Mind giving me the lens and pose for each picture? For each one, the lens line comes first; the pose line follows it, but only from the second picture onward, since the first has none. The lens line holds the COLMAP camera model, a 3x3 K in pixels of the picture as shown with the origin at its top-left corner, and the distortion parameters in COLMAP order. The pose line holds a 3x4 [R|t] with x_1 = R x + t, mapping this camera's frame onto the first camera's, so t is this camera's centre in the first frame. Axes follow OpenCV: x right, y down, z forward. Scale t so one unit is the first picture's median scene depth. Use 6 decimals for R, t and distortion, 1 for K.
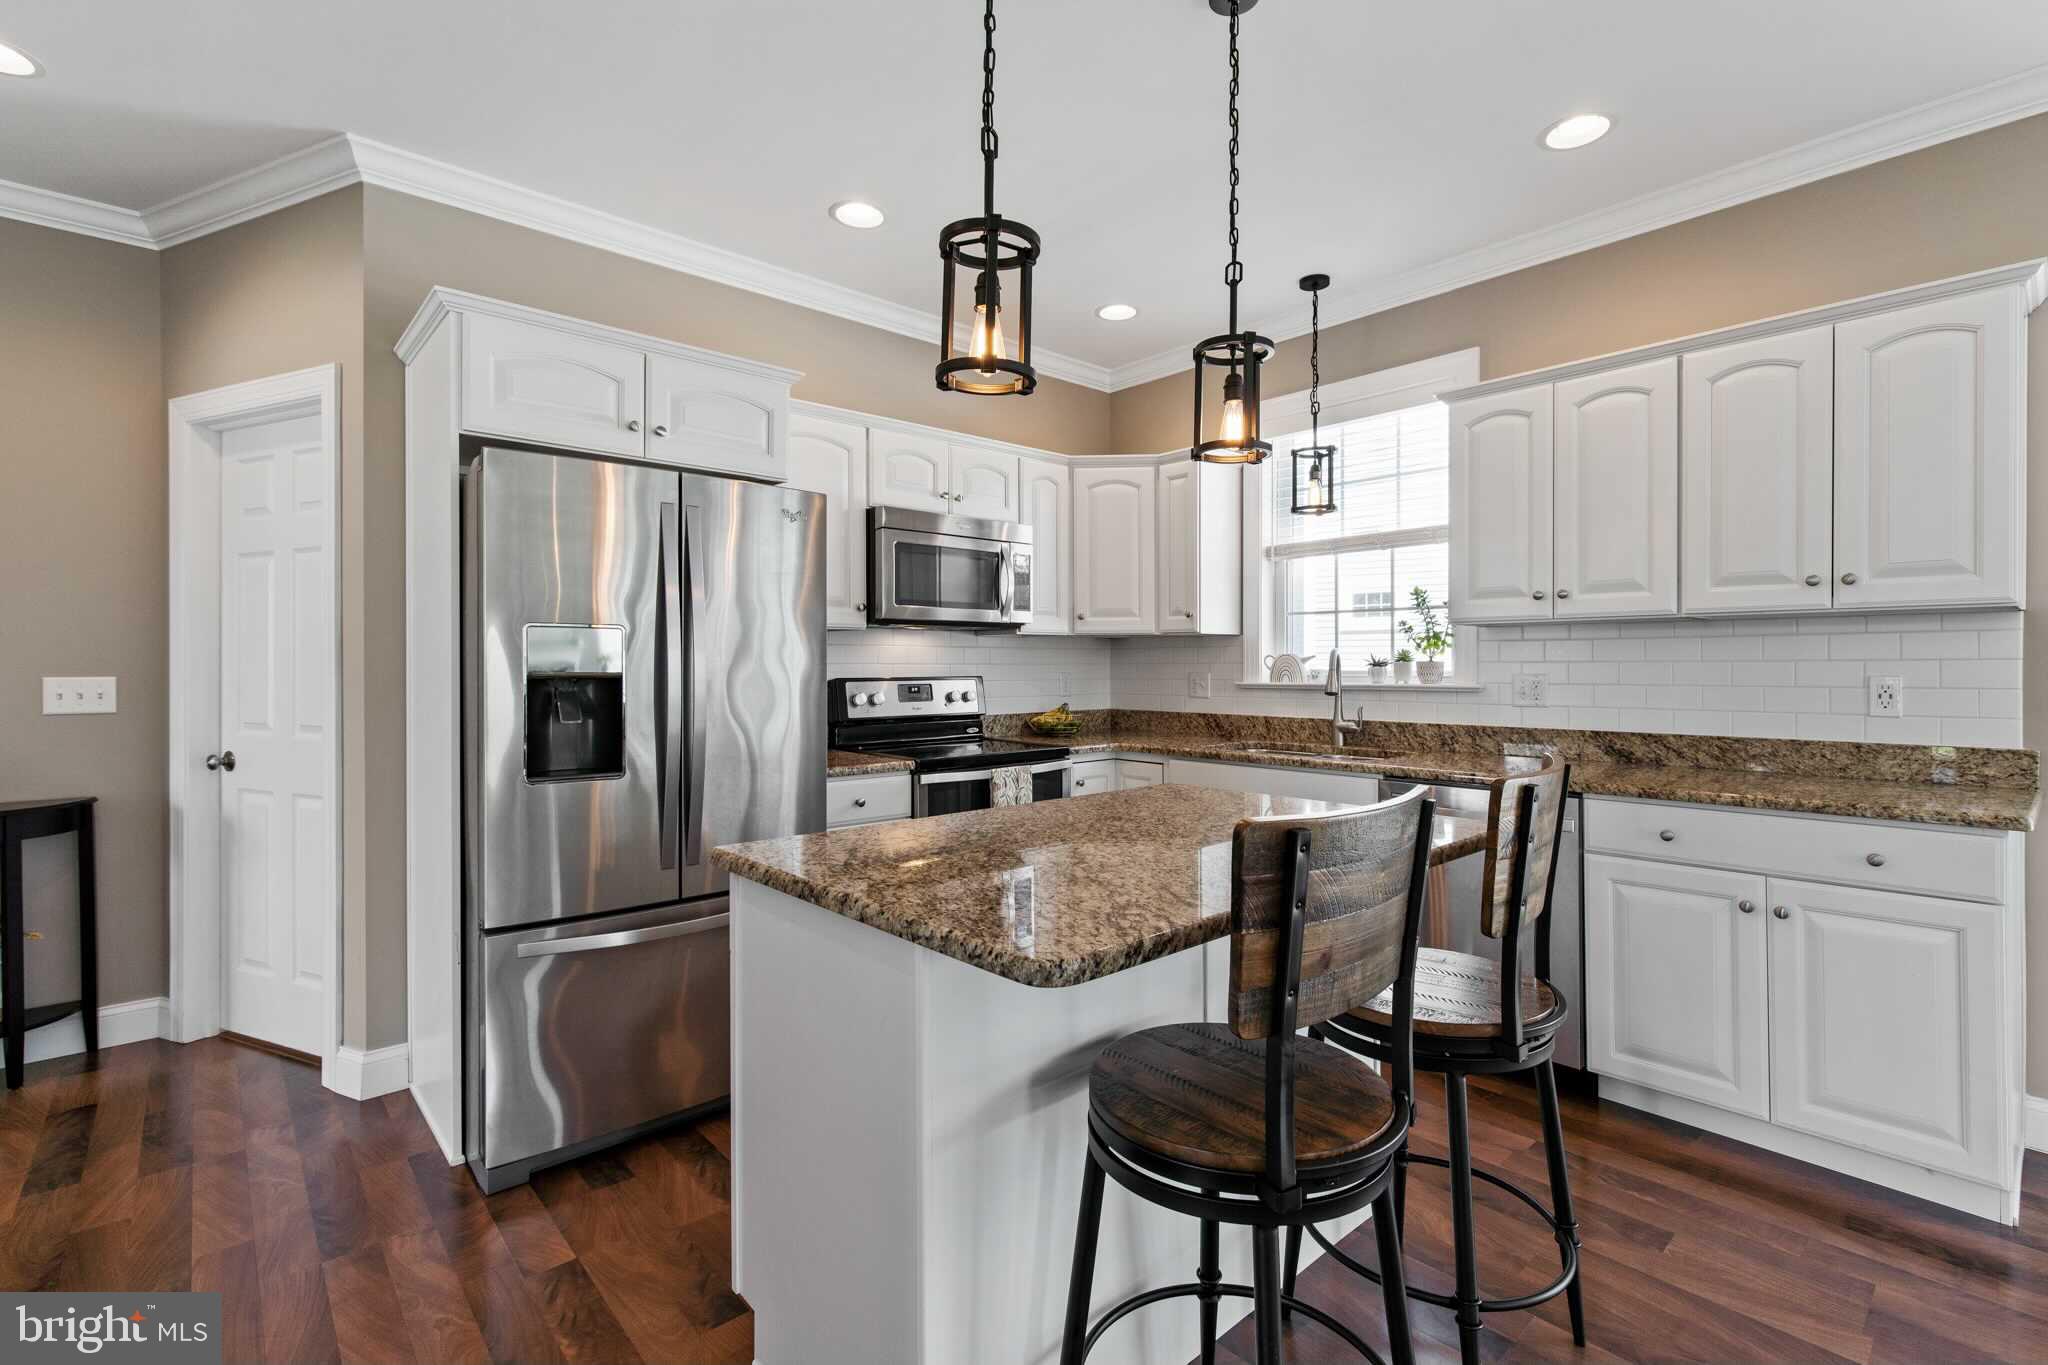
lens RADIAL K [[926.9, 0, 1008.4], [0, 926.9, 674.1], [0, 0, 1]] dist [0.016682, -0.000018]
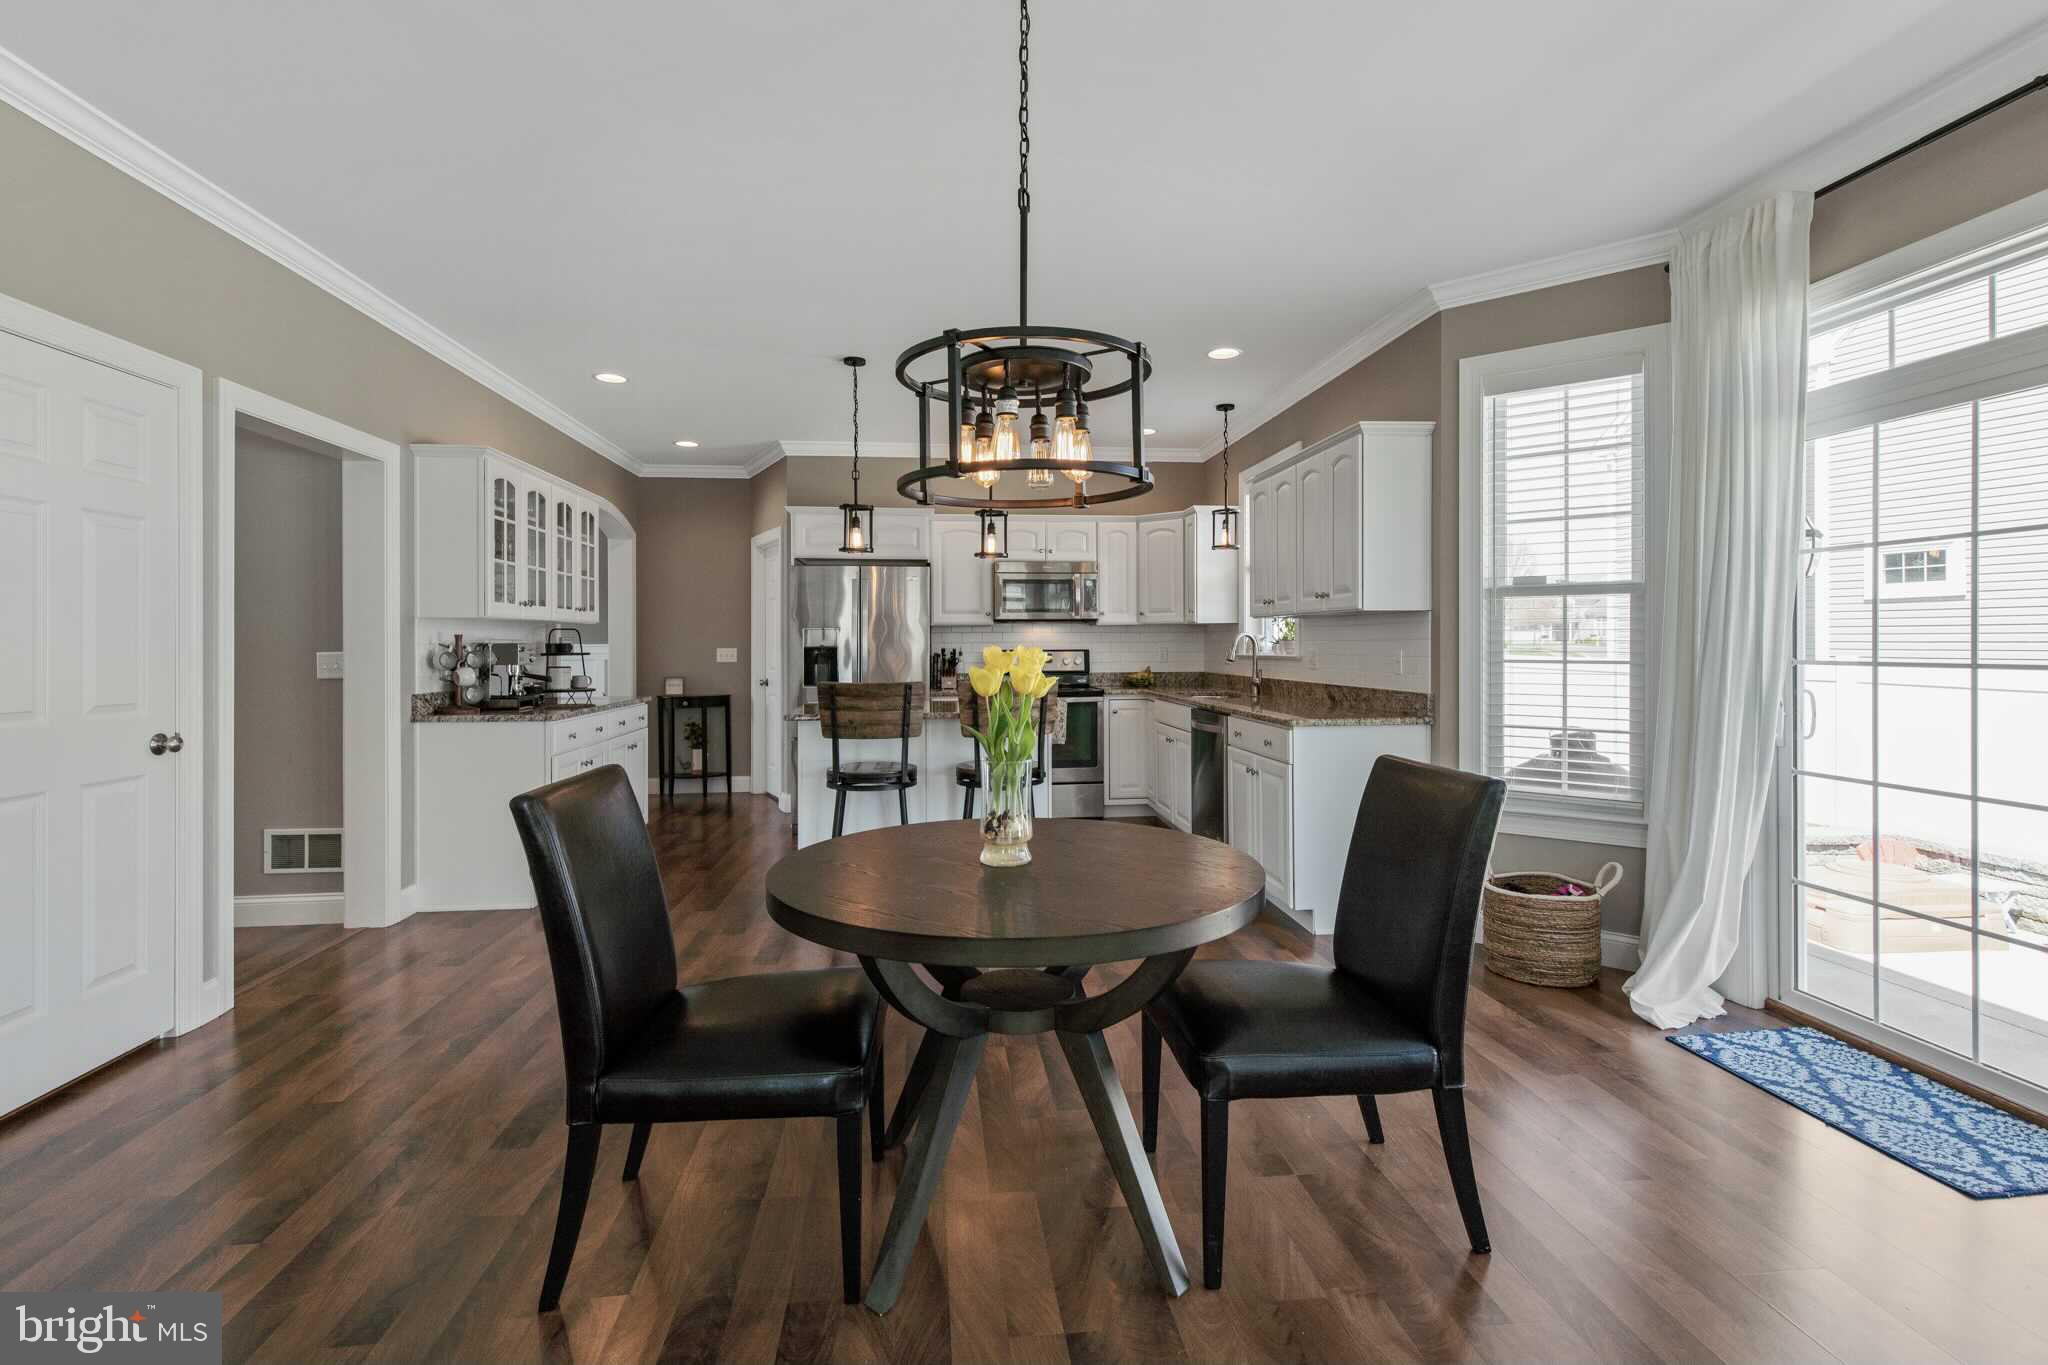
lens RADIAL K [[935.5, 0, 1029.3], [0, 935.5, 648.4], [0, 0, 1]] dist [-0.004289, -0.000407]
pose [[0.819682, 0.001669, -0.572817, 0.983678], [-0.002925, 0.999995, -0.001272, 0.003430], [0.572812, 0.002718, 0.819682, -0.532256]]
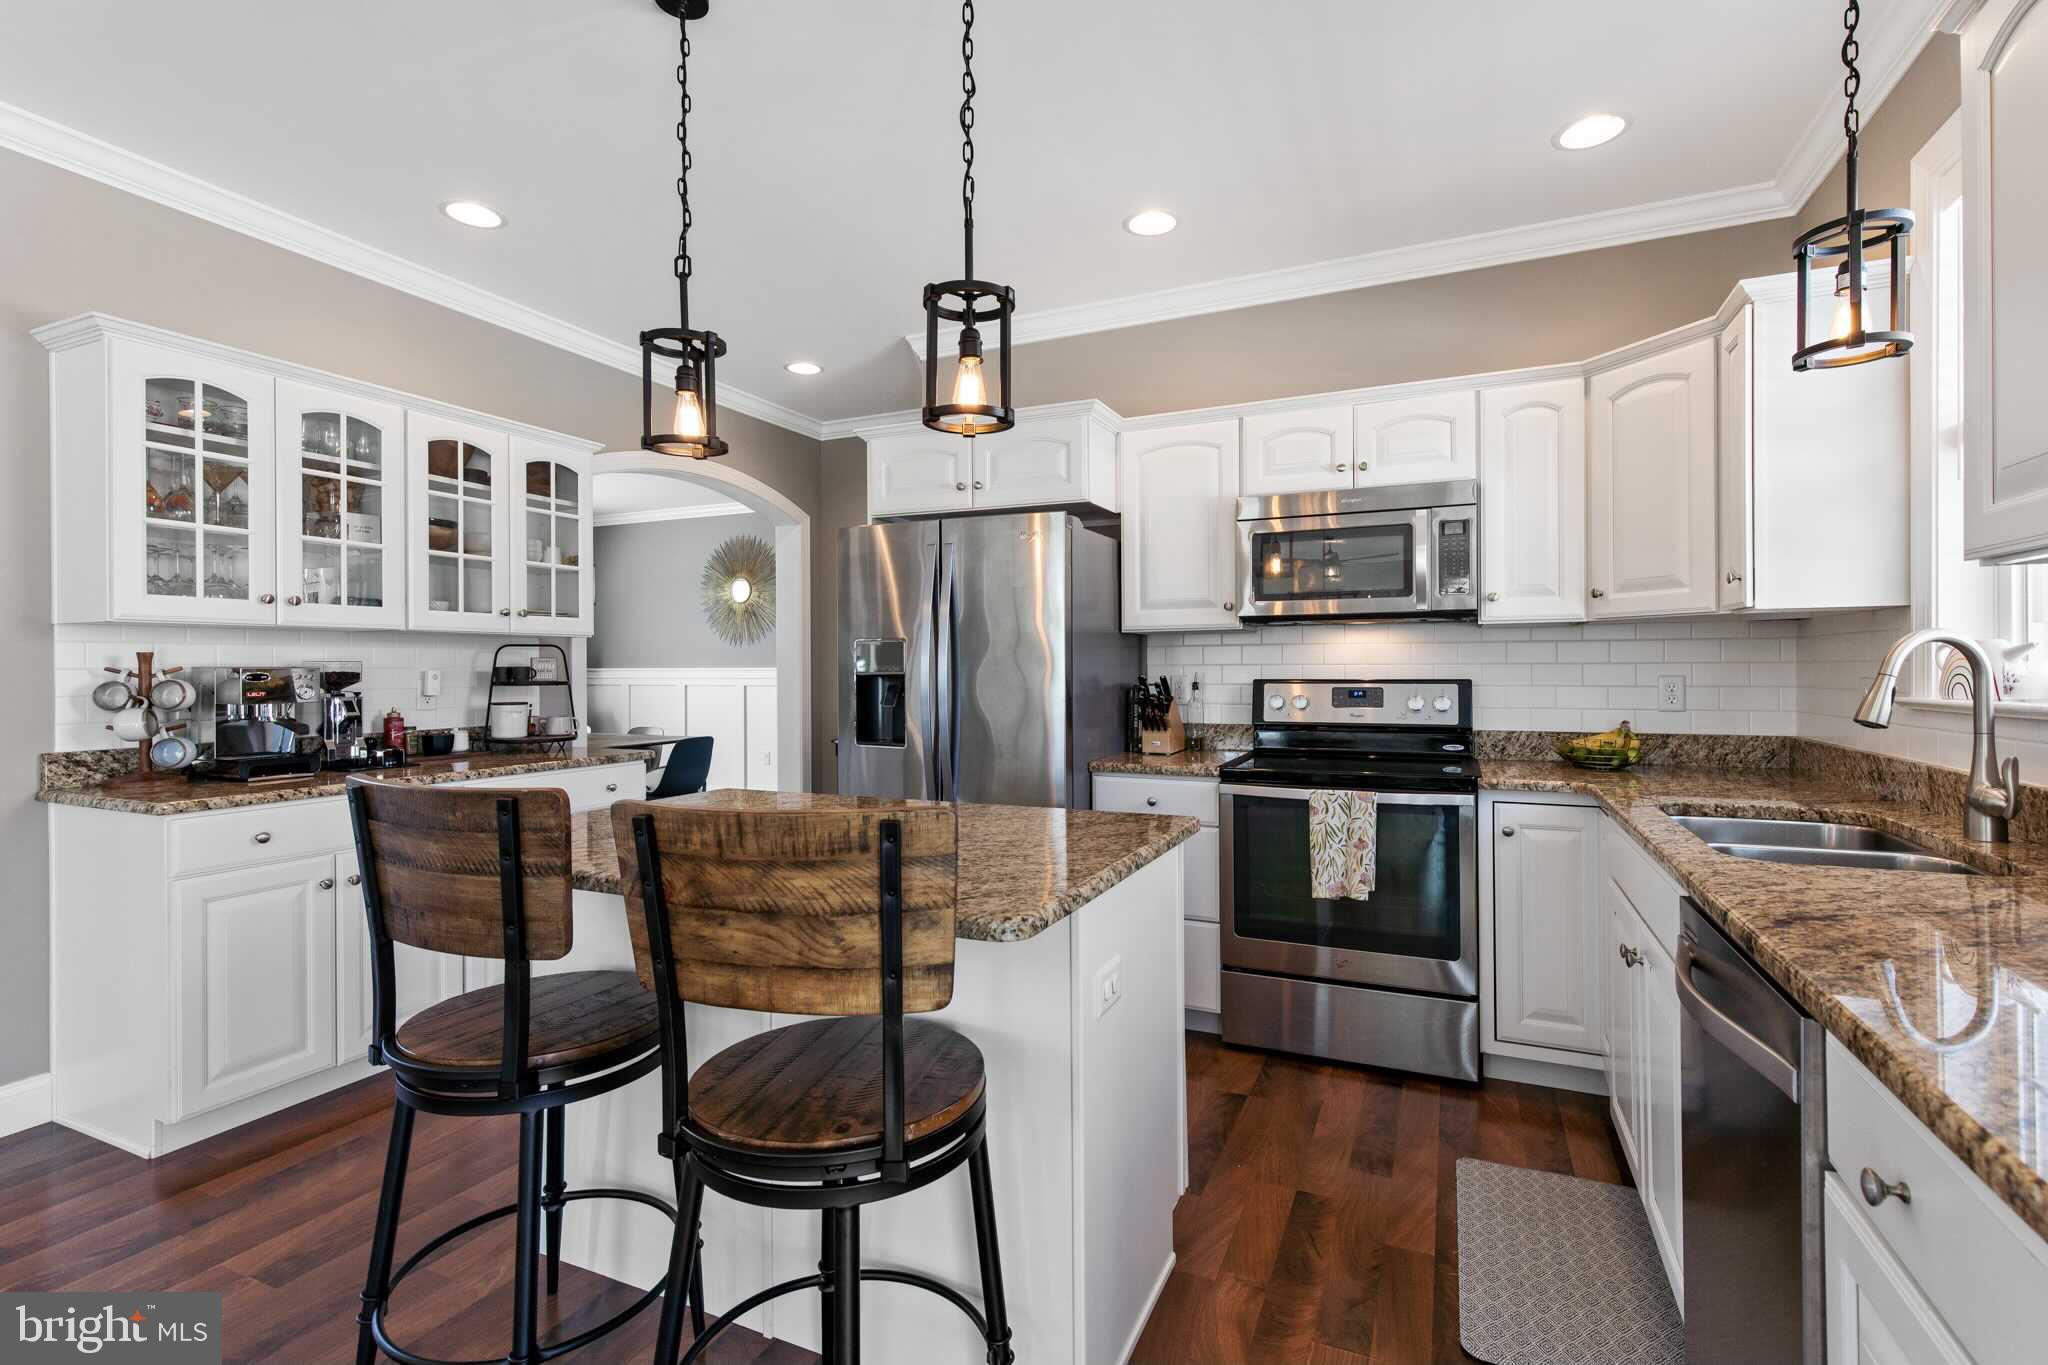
lens RADIAL K [[934.3, 0, 1023.7], [0, 934.3, 673.4], [0, 0, 1]] dist [-0.003718, -0.000767]
pose [[0.399220, 0.005667, -0.916838, 0.612074], [-0.004360, 0.999981, 0.004282, -0.005154], [0.916845, 0.002288, 0.399237, 0.392606]]
